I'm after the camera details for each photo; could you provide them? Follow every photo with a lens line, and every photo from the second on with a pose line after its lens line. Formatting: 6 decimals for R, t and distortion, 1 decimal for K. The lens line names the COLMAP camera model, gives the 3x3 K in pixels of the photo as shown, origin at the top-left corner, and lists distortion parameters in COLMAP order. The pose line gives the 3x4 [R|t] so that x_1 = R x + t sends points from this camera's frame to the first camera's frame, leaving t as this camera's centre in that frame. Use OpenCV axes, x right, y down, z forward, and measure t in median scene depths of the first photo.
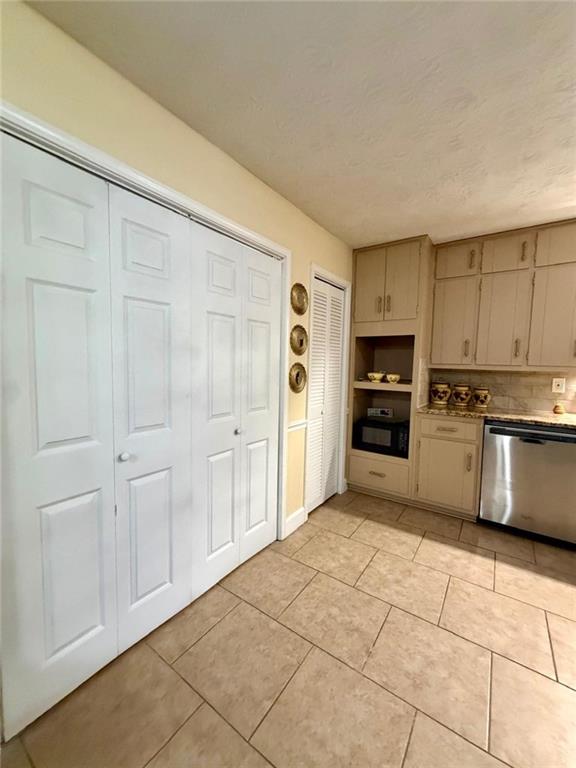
lens RADIAL K [[306.4, 0, 288.0], [0, 306.4, 384.0], [0, 0, 1]] dist [-0.000901, -0.000295]
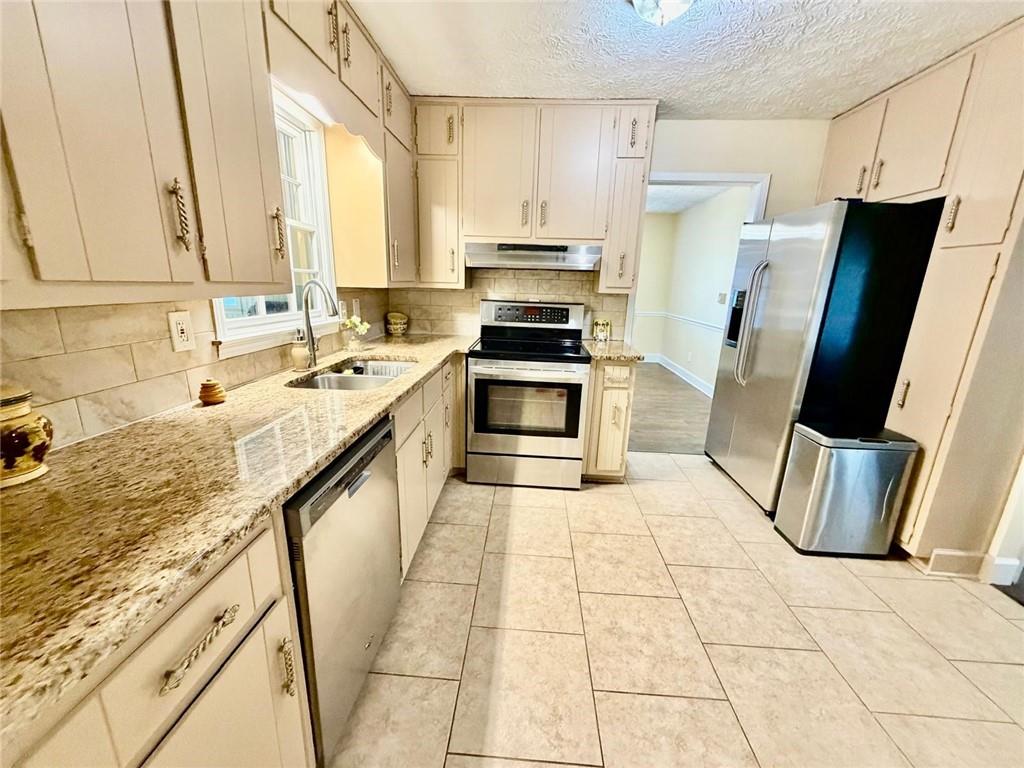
lens RADIAL K [[408.5, 0, 512.0], [0, 408.5, 384.0], [0, 0, 1]] dist [-0.000901, -0.000295]
pose [[-0.532933, -0.239875, 0.811444, 0.228737], [0.019356, 0.955269, 0.295105, -0.072821], [-0.845936, 0.172978, -0.504452, 0.884802]]
